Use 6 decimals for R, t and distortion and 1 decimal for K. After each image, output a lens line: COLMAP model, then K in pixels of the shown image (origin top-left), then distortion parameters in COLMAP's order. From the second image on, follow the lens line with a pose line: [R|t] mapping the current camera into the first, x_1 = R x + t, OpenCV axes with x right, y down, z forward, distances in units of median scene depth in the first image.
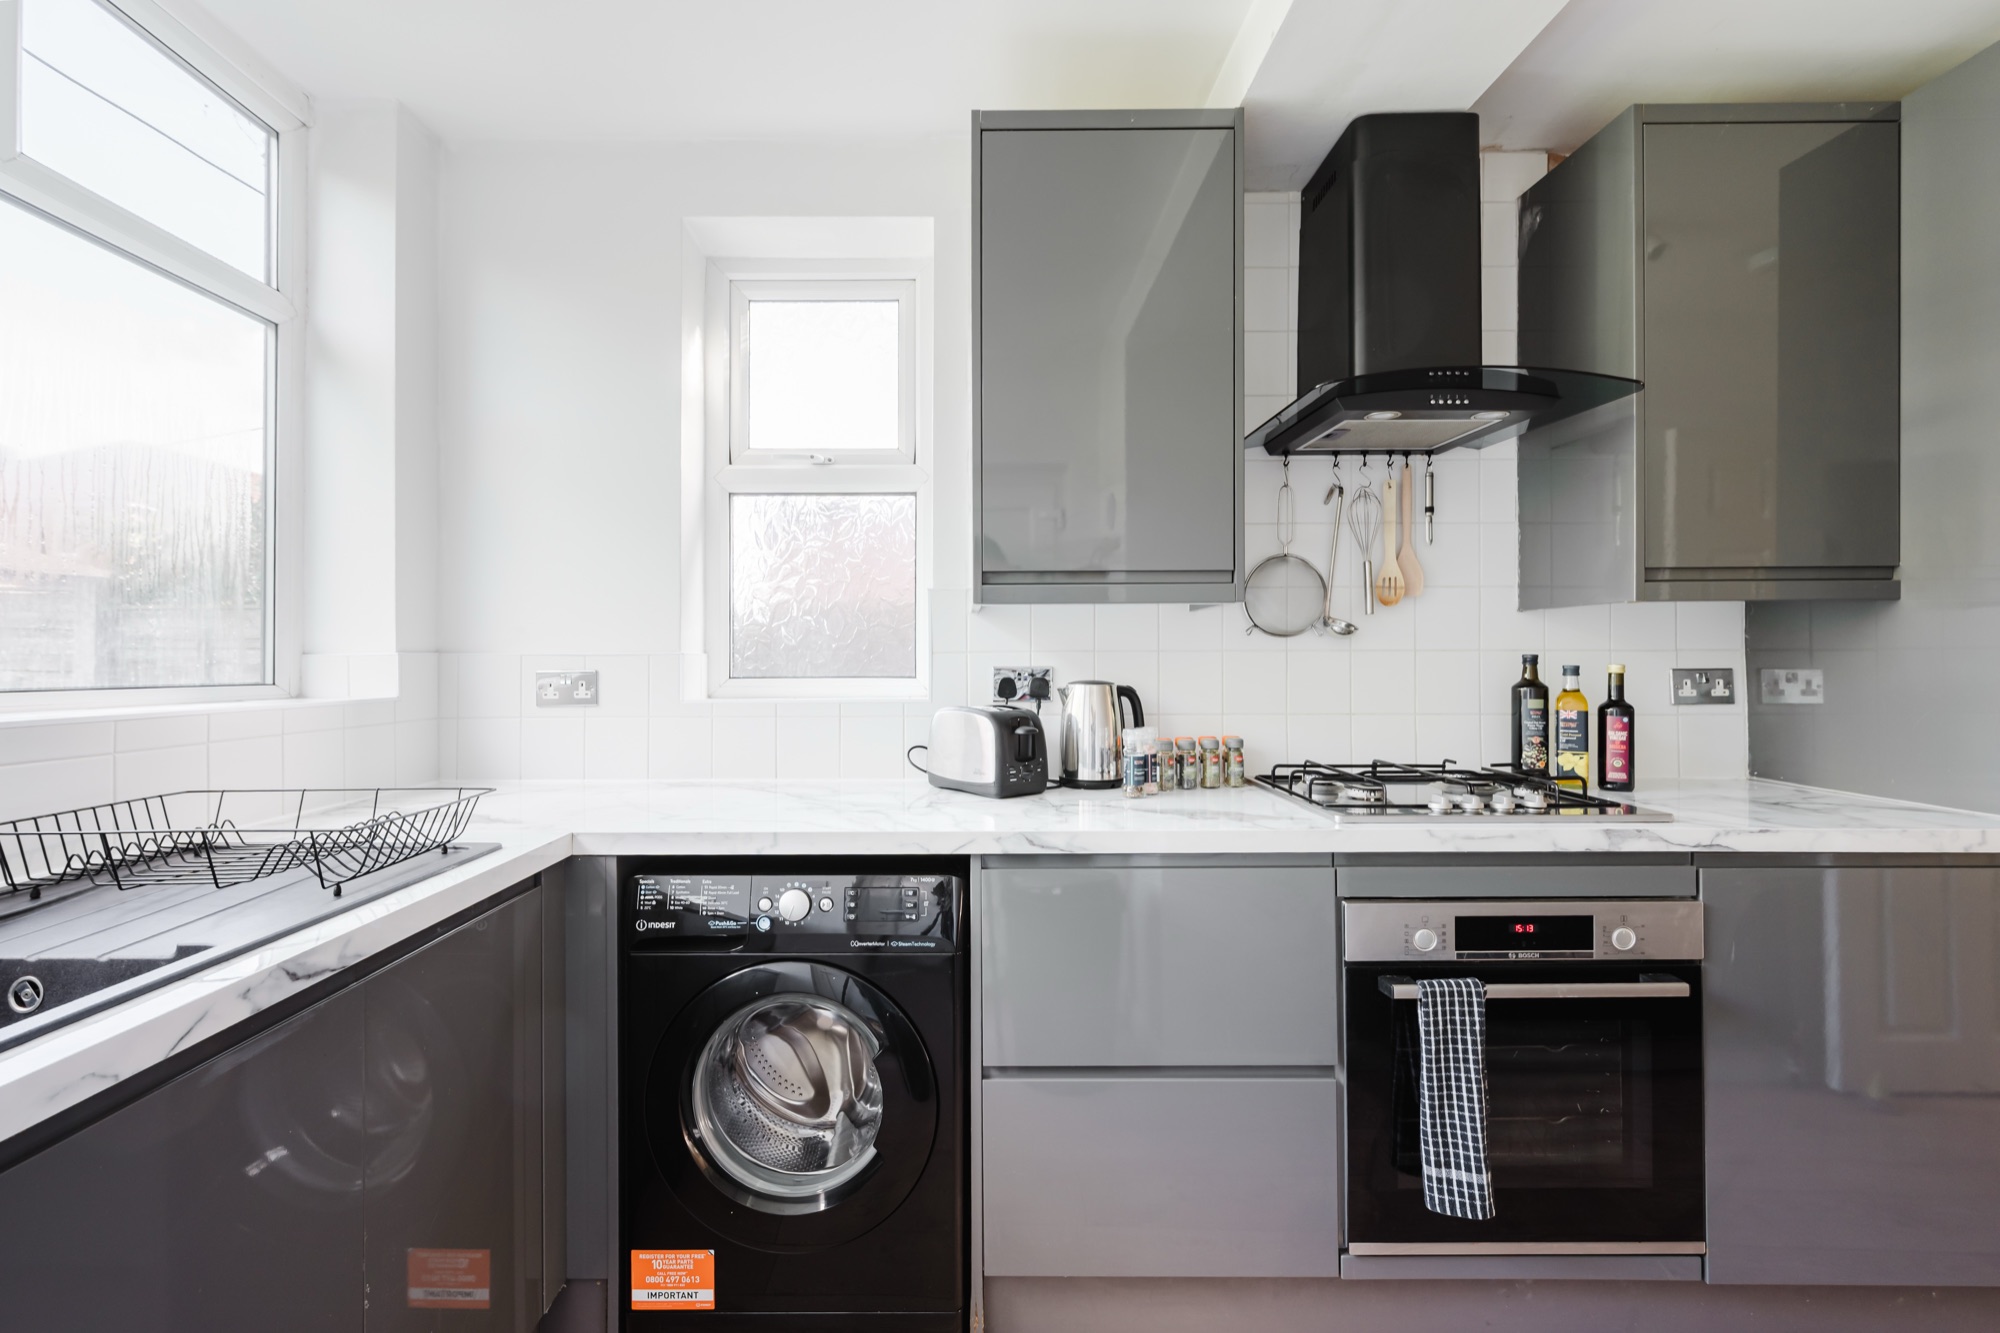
lens RADIAL K [[837.7, 0, 957.3], [0, 837.7, 665.1], [0, 0, 1]] dist [-0.000079, -0.000015]
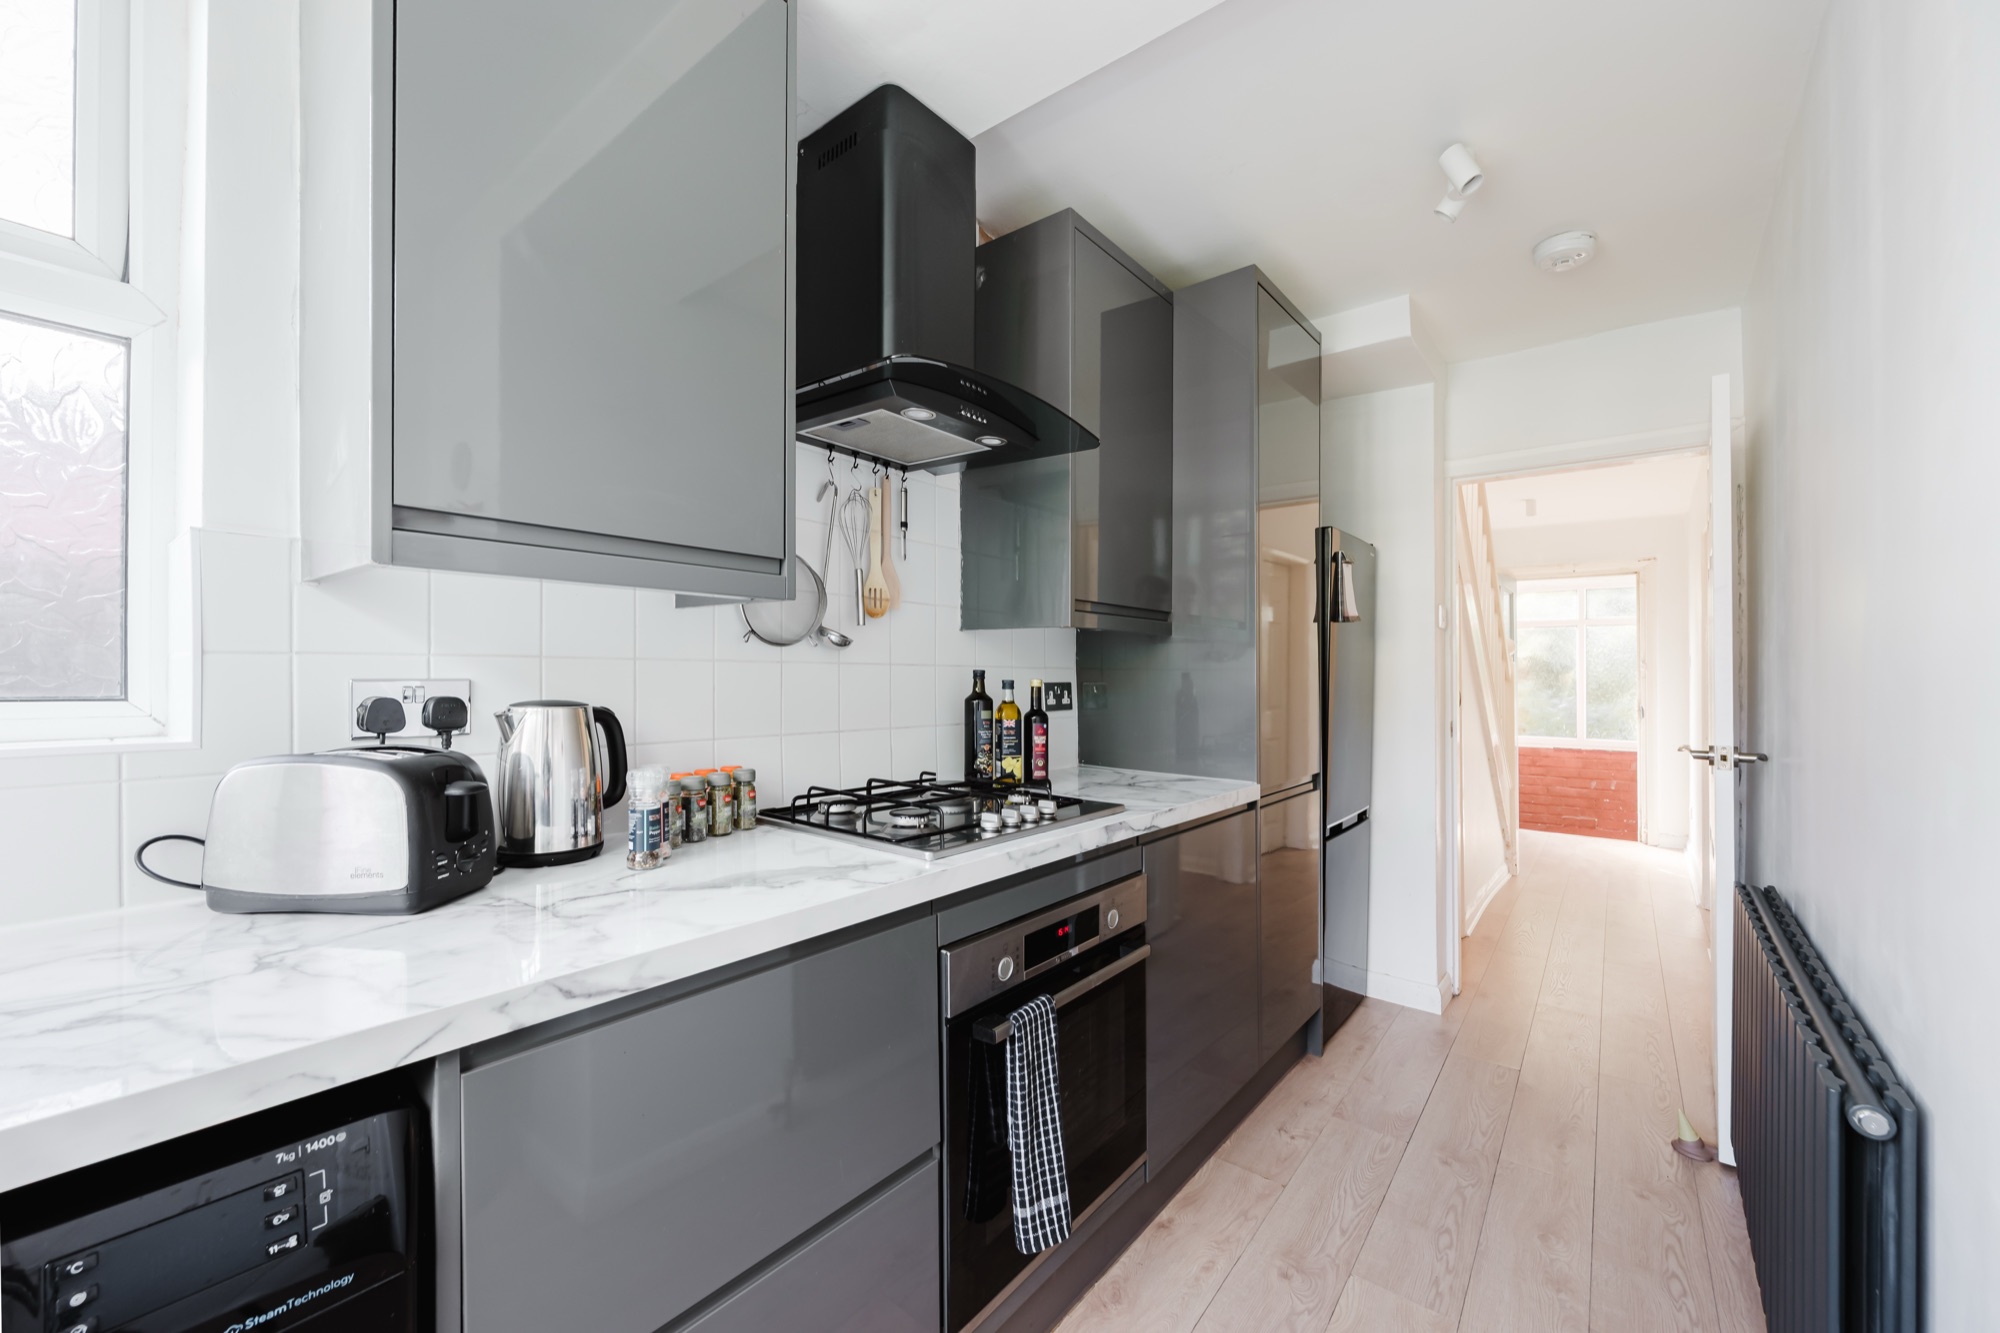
lens RADIAL K [[786.5, 0, 997.1], [0, 786.5, 679.2], [0, 0, 1]] dist [-0.000914, -0.000082]
pose [[0.625607, 0.002824, 0.780133, -0.112126], [-0.004502, 0.999990, -0.000010, -0.000702], [-0.780125, -0.003506, 0.625613, 0.345380]]
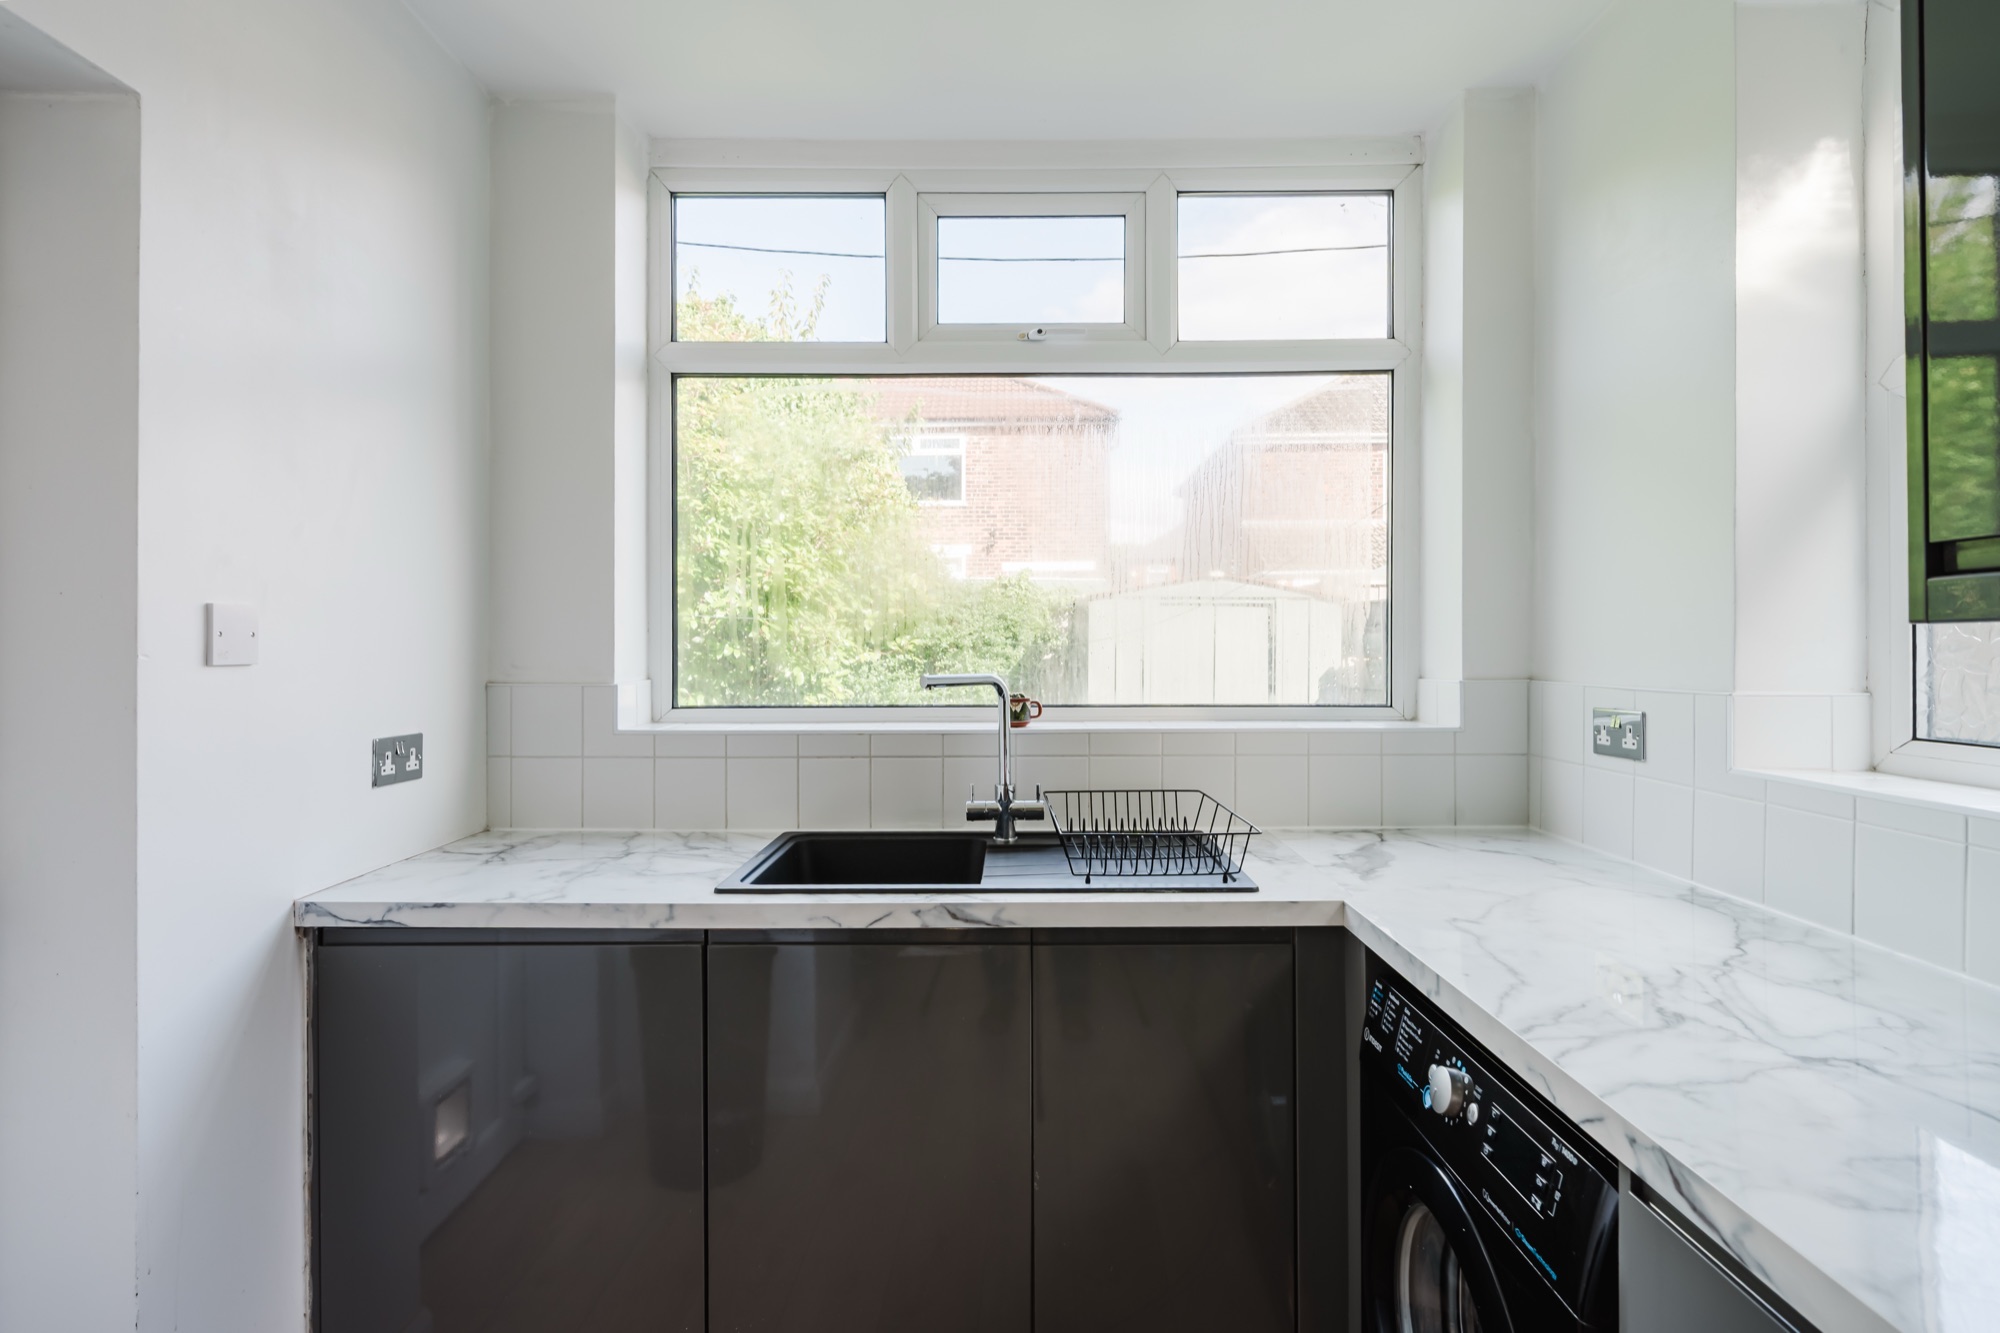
lens RADIAL K [[1009.0, 0, 1000.0], [0, 1009.0, 666.5], [0, 0, 1]] dist [0.001434, 0.000472]
pose [[-0.001653, 0.021999, -0.999757, 0.482302], [0.001511, 0.999757, 0.021996, -0.058414], [0.999997, -0.001474, -0.001685, 0.498647]]
